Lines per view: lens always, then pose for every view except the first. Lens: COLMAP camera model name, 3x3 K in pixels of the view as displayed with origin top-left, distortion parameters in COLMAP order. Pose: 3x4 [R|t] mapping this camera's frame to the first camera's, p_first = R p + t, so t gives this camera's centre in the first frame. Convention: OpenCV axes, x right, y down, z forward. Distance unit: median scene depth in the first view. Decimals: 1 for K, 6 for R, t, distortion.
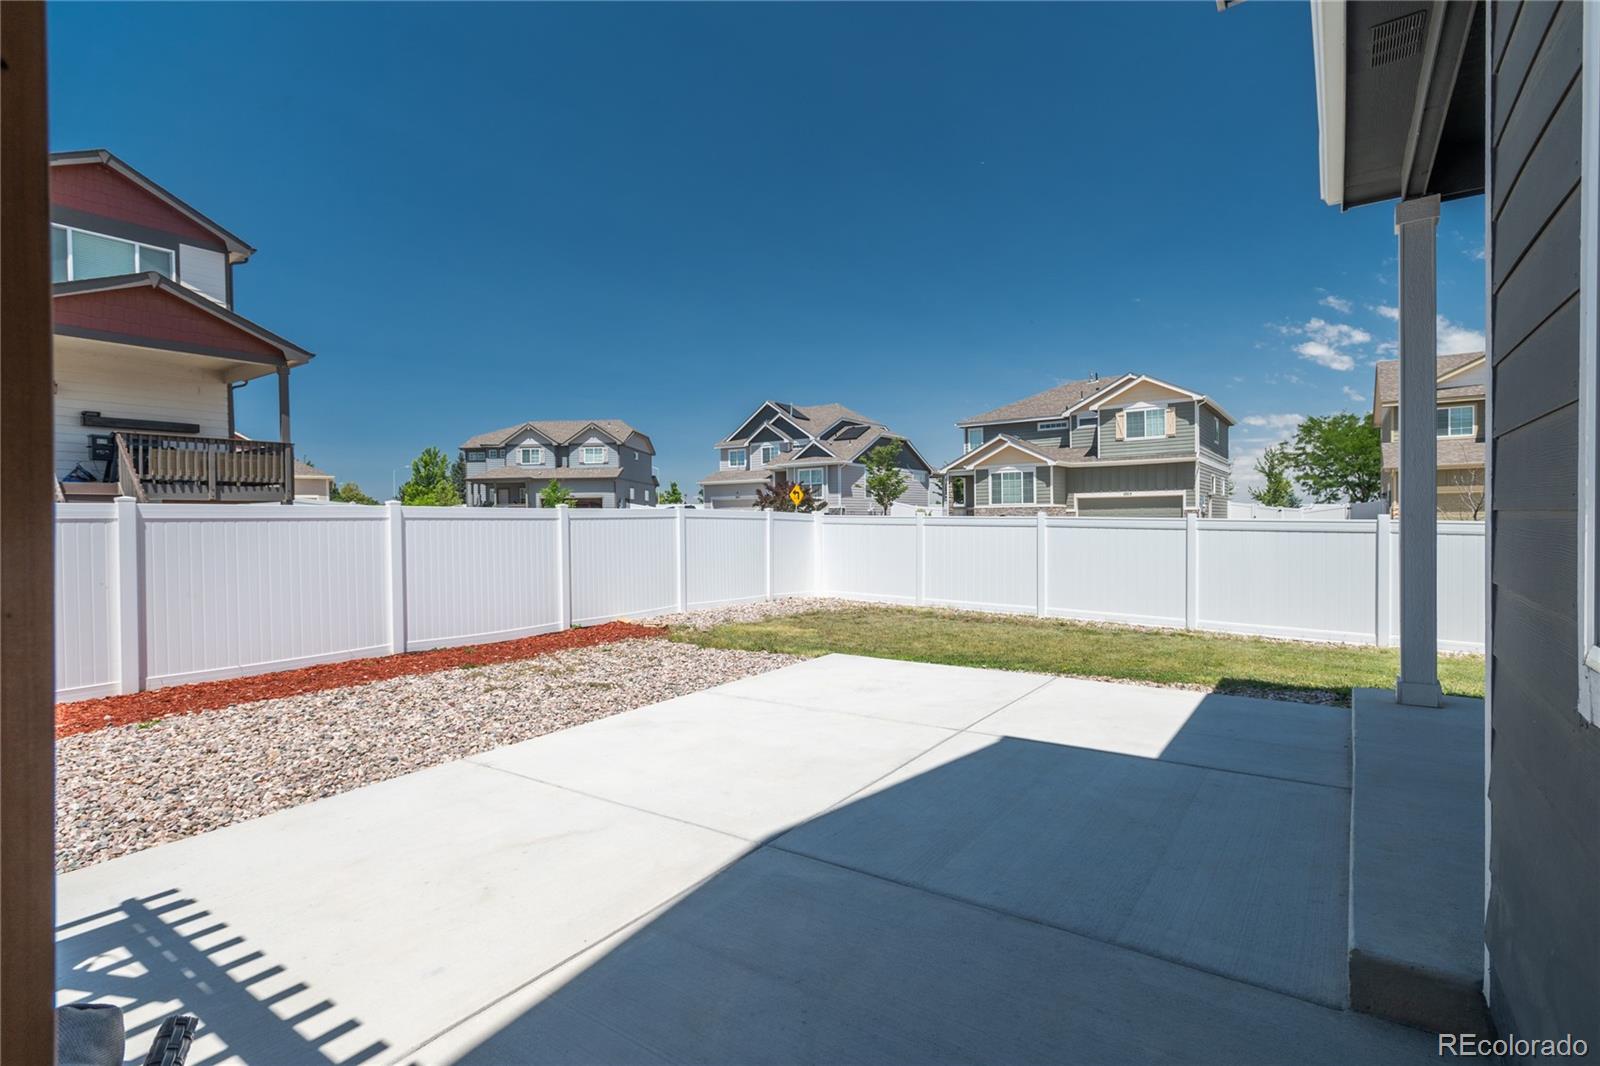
lens RADIAL K [[758.9, 0, 800.0], [0, 758.9, 533.0], [0, 0, 1]] dist [-0.001221, 0.000523]
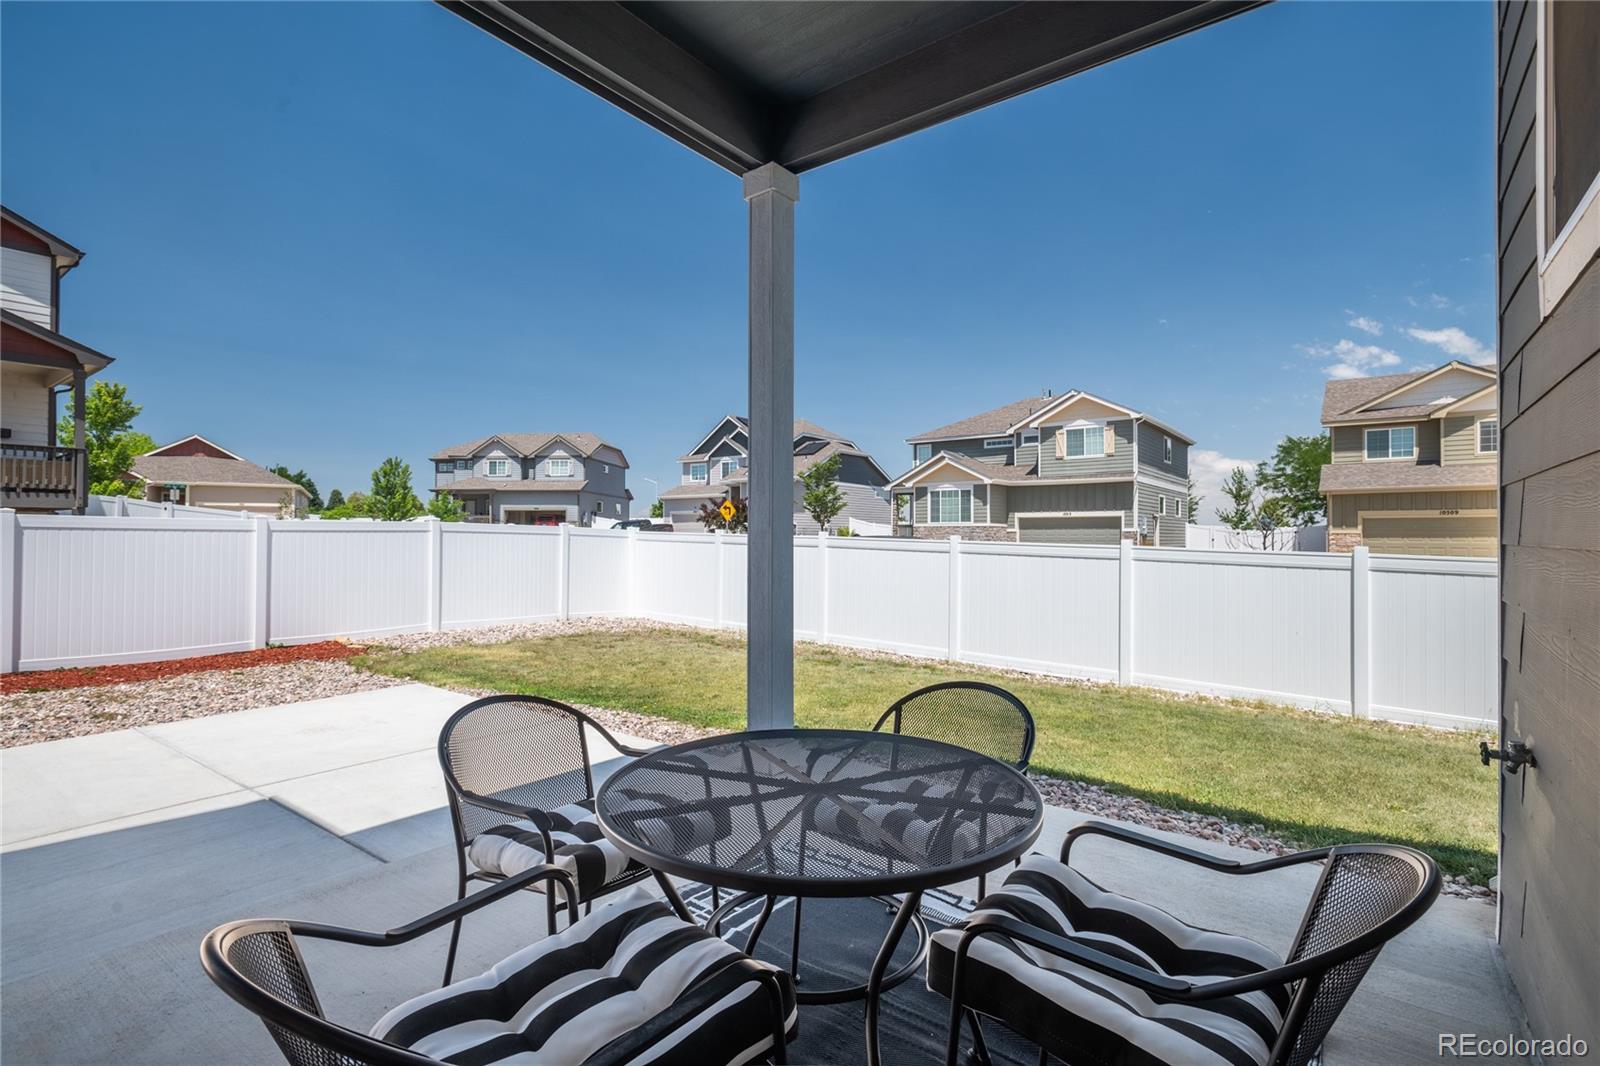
lens RADIAL K [[760.8, 0, 808.5], [0, 760.8, 522.6], [0, 0, 1]] dist [-0.001344, -0.000307]
pose [[0.999621, 0.014338, -0.023491, 0.114497], [-0.015141, 0.999295, -0.034367, -0.001909], [0.022982, 0.034710, 0.999133, 0.021377]]
